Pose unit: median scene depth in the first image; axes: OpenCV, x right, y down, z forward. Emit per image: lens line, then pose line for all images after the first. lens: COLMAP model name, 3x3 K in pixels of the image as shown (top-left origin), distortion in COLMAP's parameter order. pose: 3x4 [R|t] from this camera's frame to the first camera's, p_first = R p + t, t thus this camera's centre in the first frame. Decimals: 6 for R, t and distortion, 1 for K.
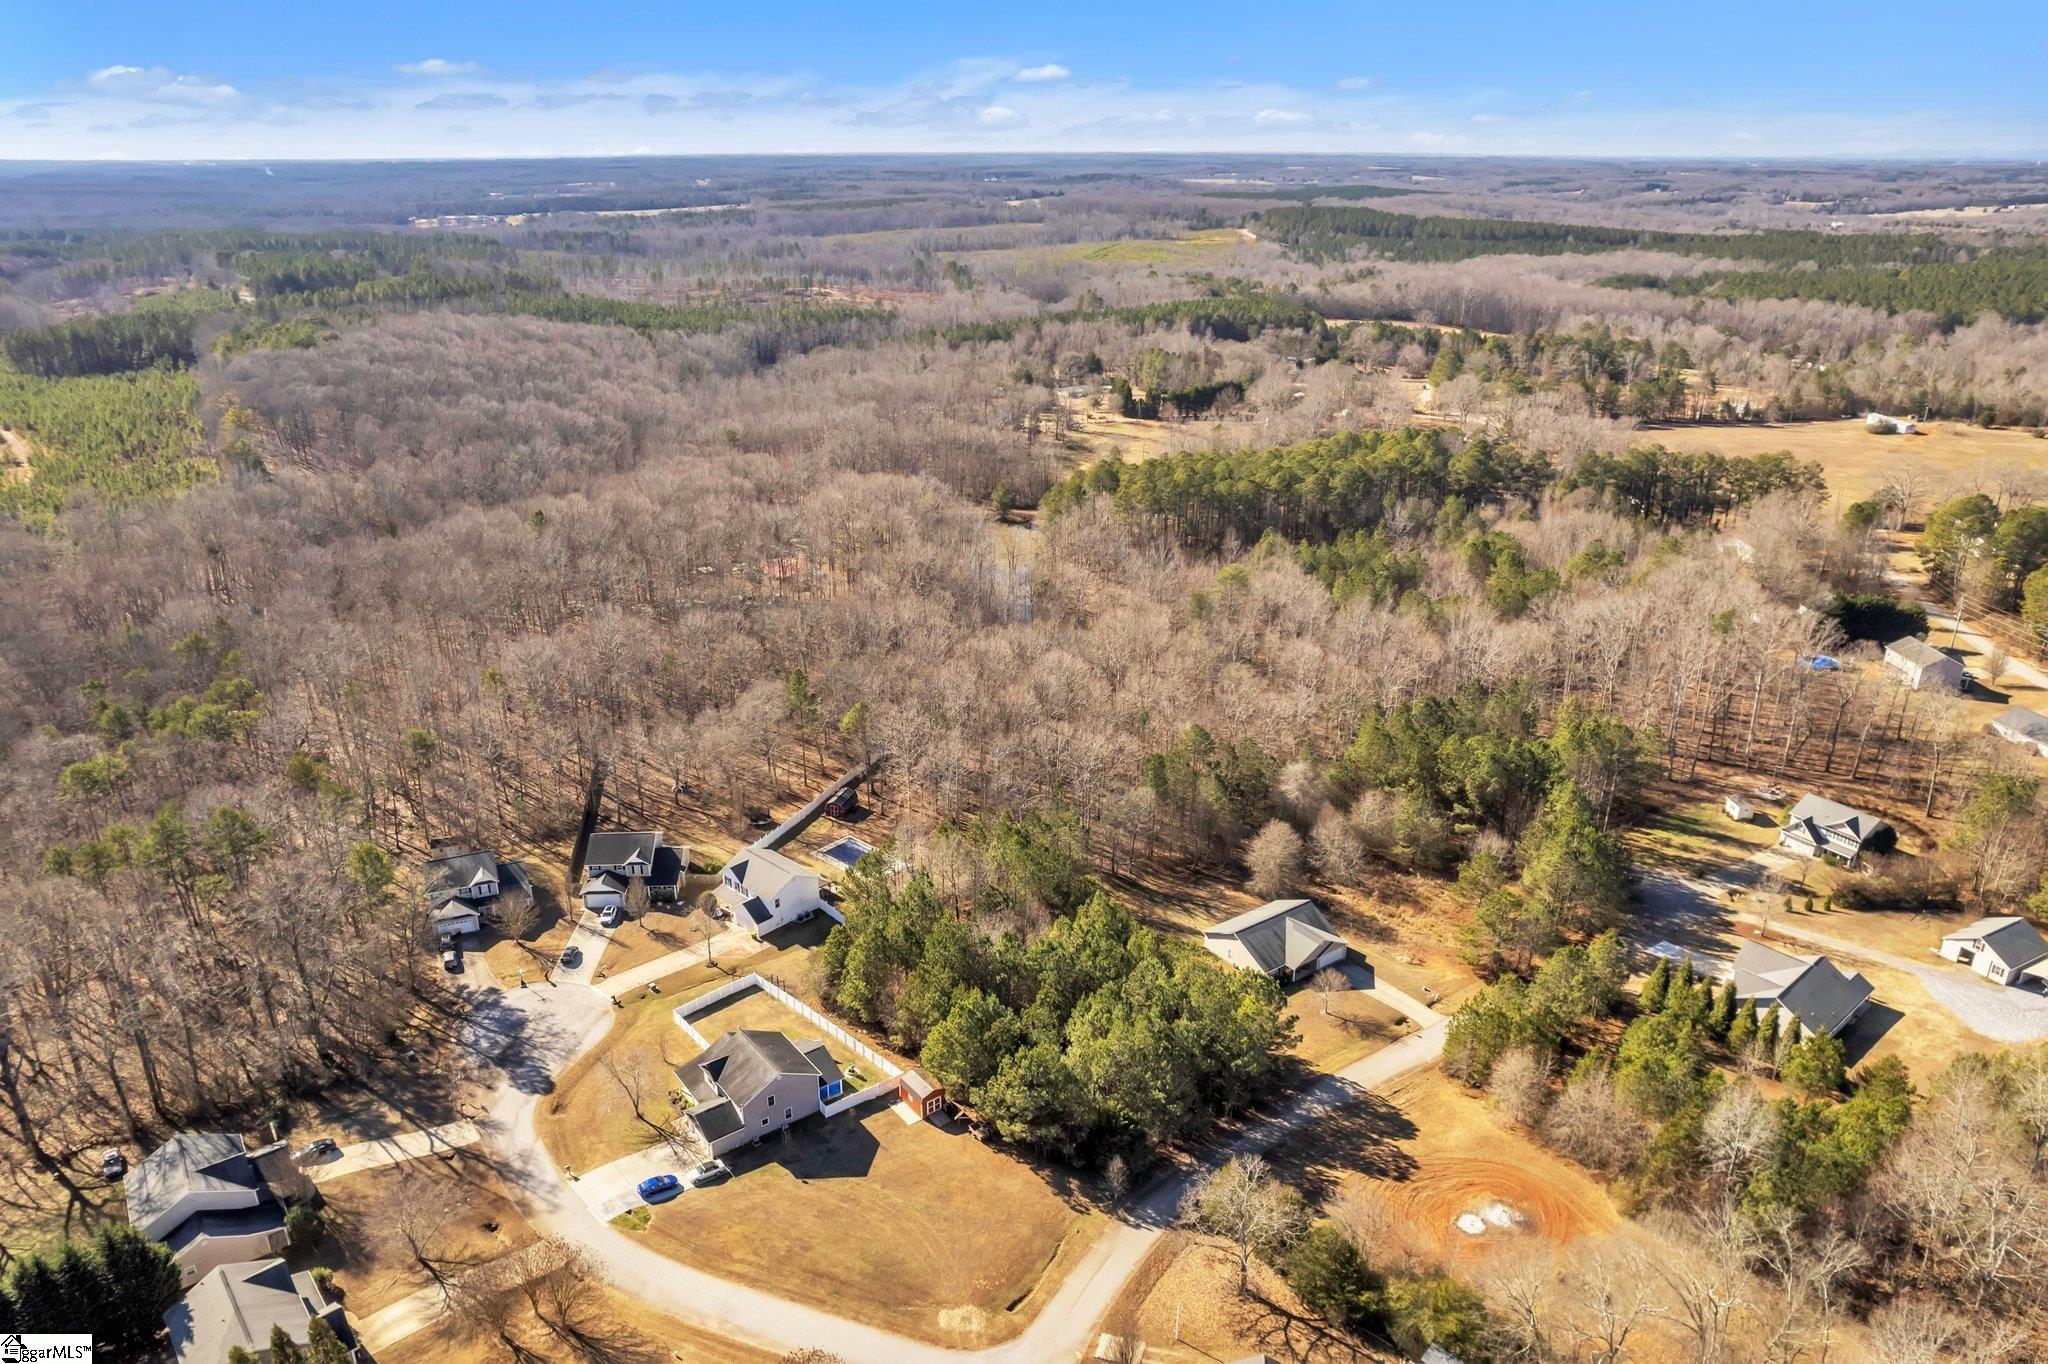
lens RADIAL K [[1373.5, 0, 1012.8], [0, 1373.5, 657.7], [0, 0, 1]] dist [-0.067529, 0.057884]
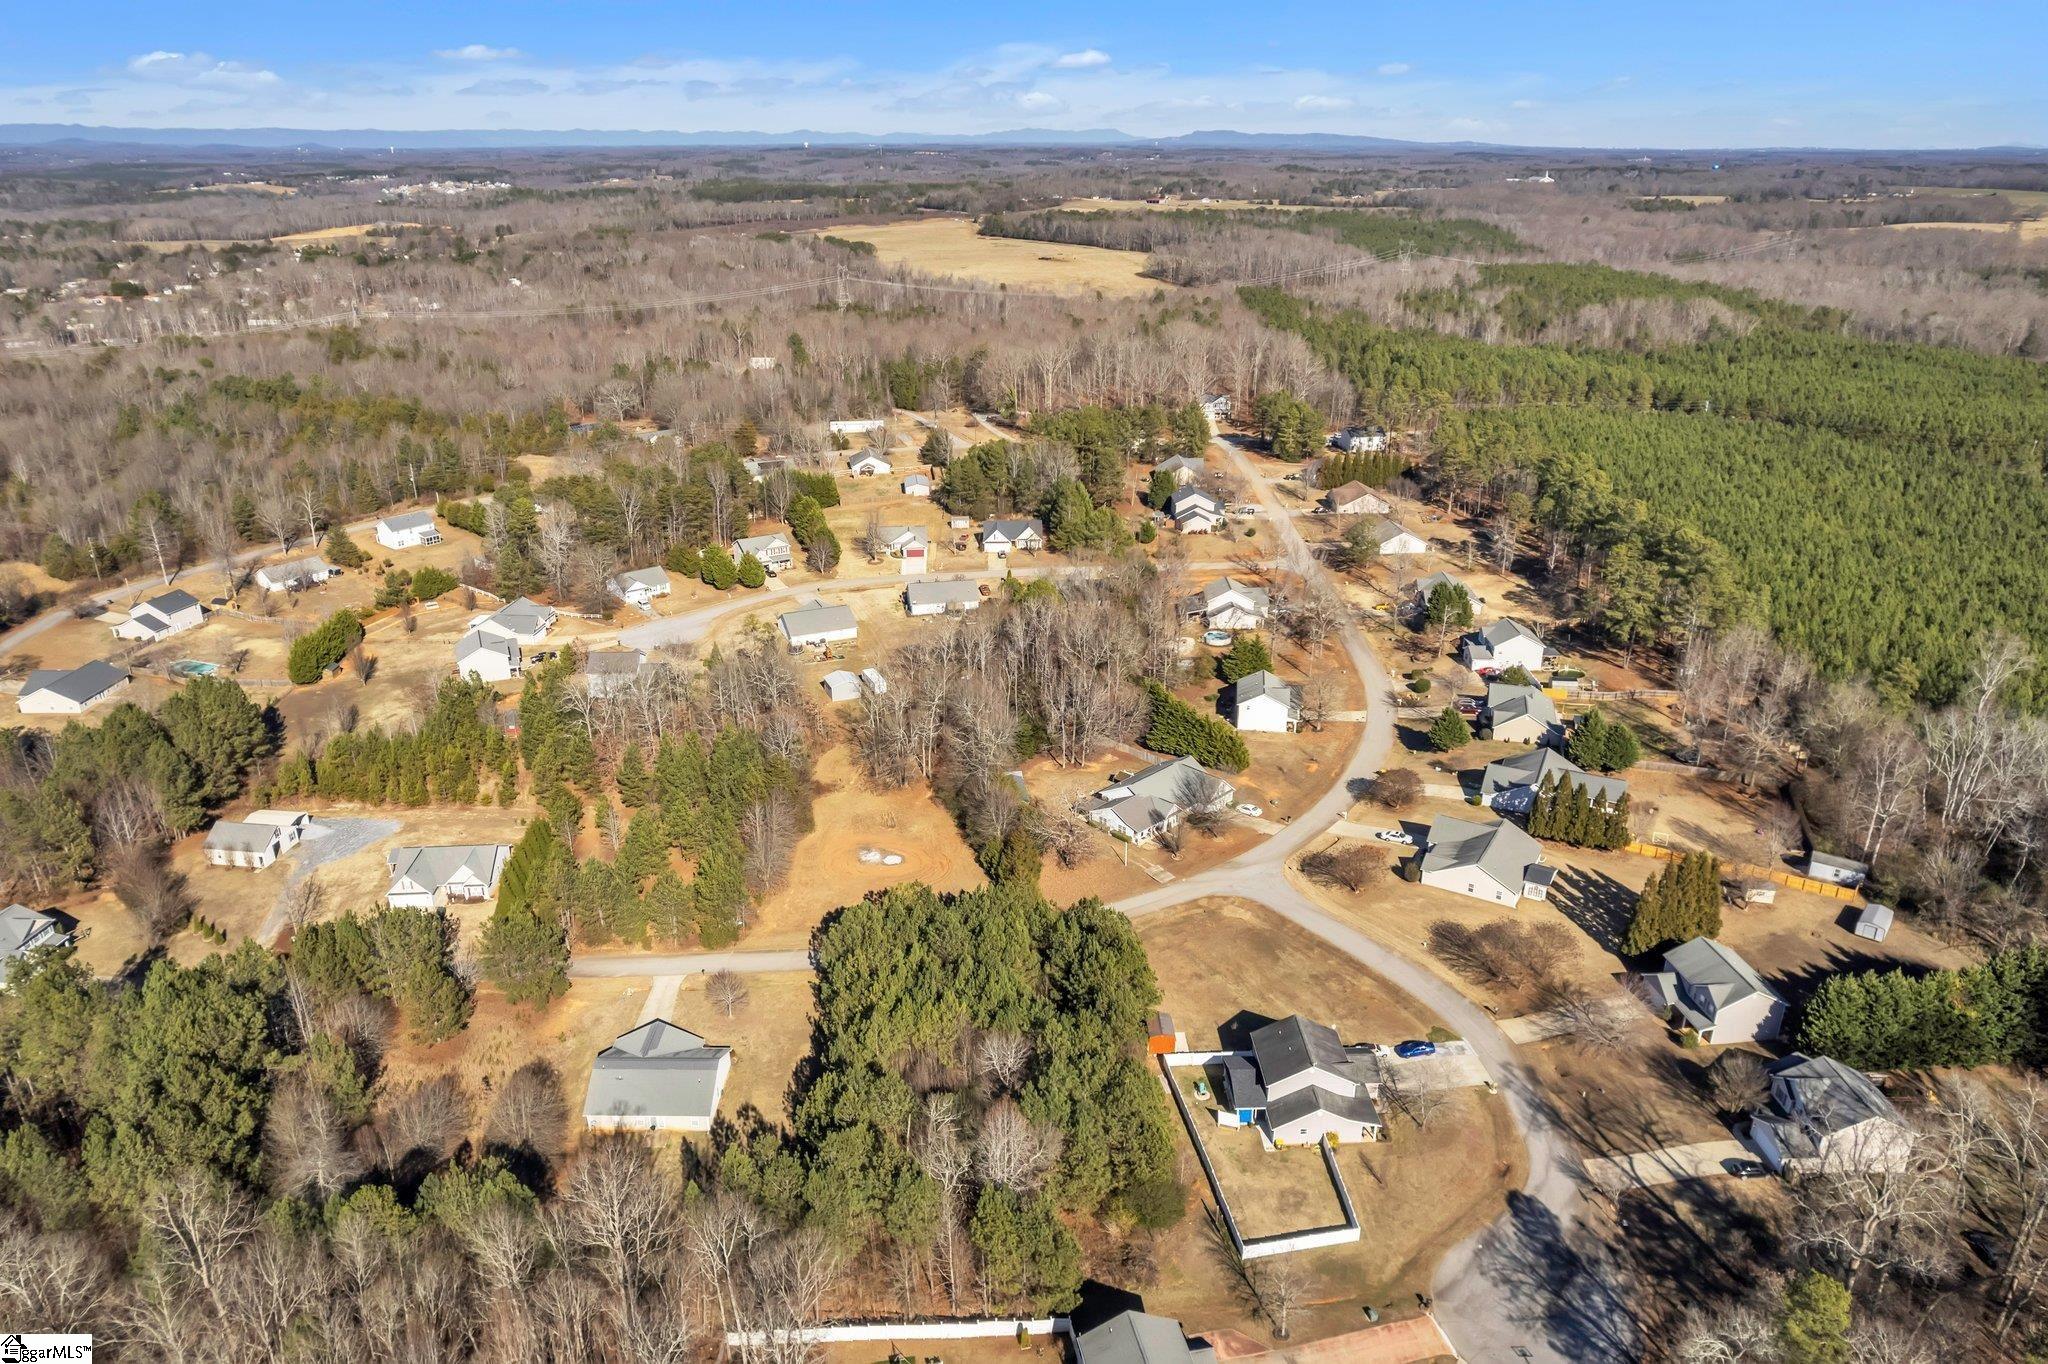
lens RADIAL K [[1373.5, 0, 1012.8], [0, 1373.5, 657.7], [0, 0, 1]] dist [-0.067529, 0.057884]
pose [[-0.817628, -0.204375, 0.538253, -0.443413], [0.209429, 0.765260, 0.608700, -0.531464], [-0.536307, 0.610416, -0.582896, 1.368183]]
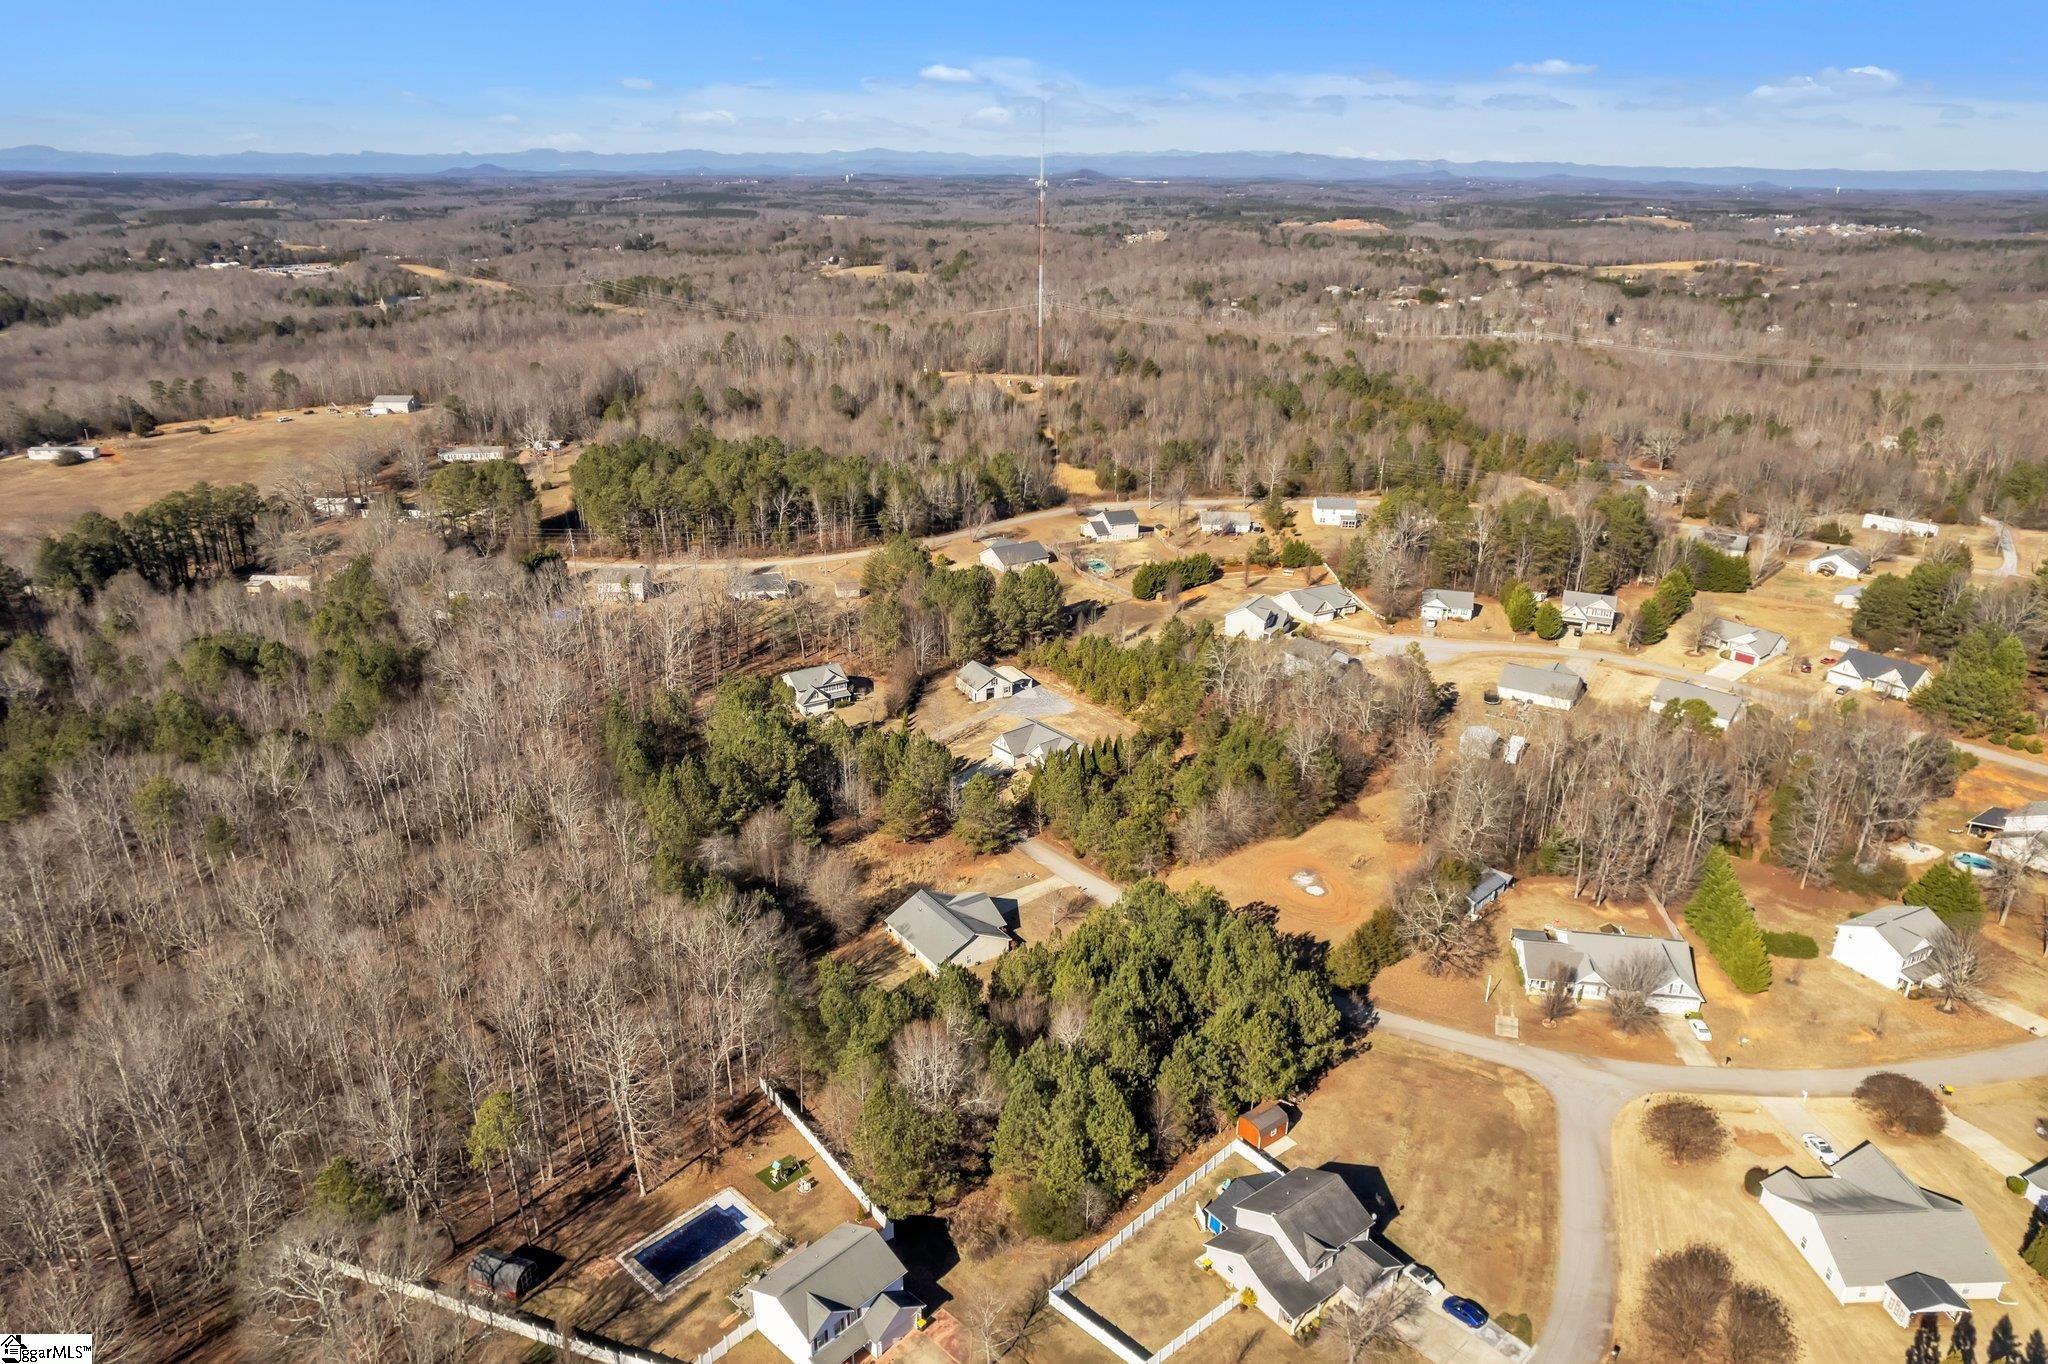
lens RADIAL K [[1322.8, 0, 1024.0], [0, 1322.8, 682.0], [0, 0, 1]] dist [-0.059182, 0.060238]
pose [[-0.003103, -0.364016, 0.931387, -0.769075], [0.350055, 0.872066, 0.341997, -0.323030], [-0.936724, 0.327098, 0.124720, 0.849027]]
